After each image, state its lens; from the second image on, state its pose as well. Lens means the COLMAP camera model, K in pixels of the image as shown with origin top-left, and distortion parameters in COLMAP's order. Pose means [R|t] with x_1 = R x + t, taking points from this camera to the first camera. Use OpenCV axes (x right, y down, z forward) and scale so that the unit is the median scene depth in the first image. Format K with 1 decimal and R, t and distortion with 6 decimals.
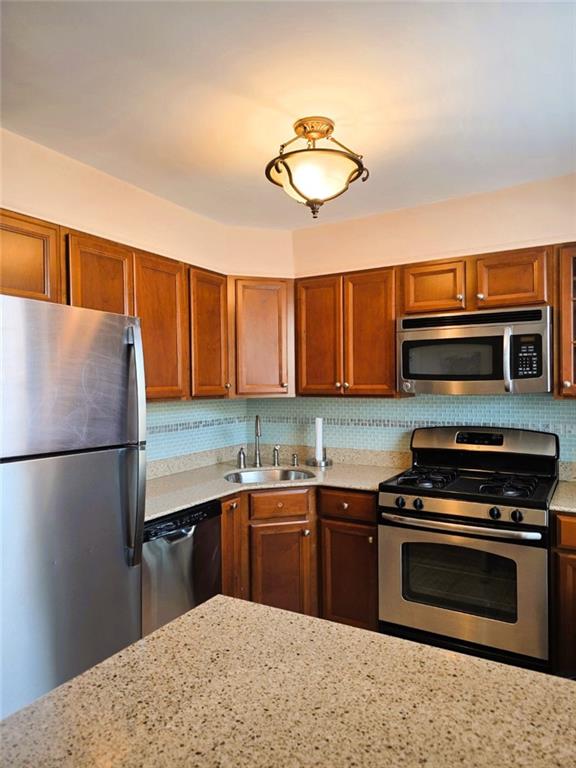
lens RADIAL K [[516.1, 0, 288.0], [0, 516.1, 384.0], [0, 0, 1]] dist [0.007390, 0.001399]
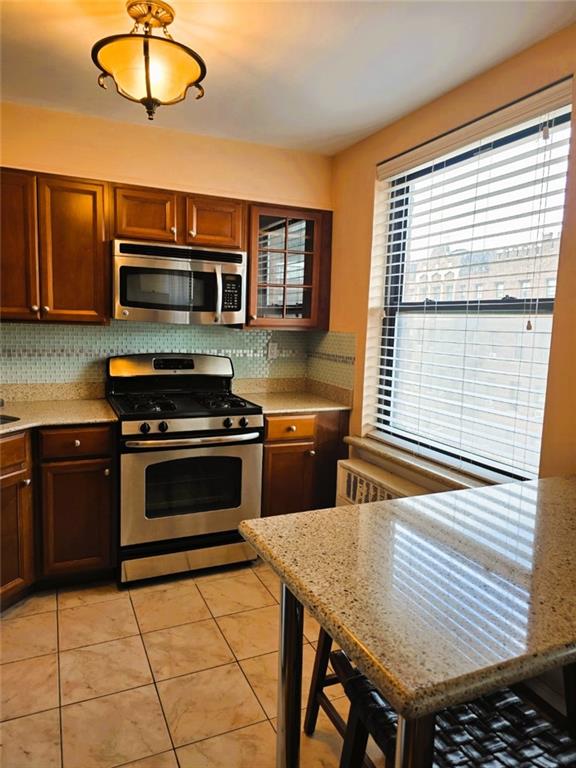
lens RADIAL K [[510.9, 0, 288.0], [0, 510.9, 384.0], [0, 0, 1]] dist [0.028357, -0.001312]
pose [[0.565067, -0.077243, 0.821421, -0.446479], [-0.035242, 0.992439, 0.117568, 0.012739], [-0.824292, -0.095382, 0.558073, 0.205650]]
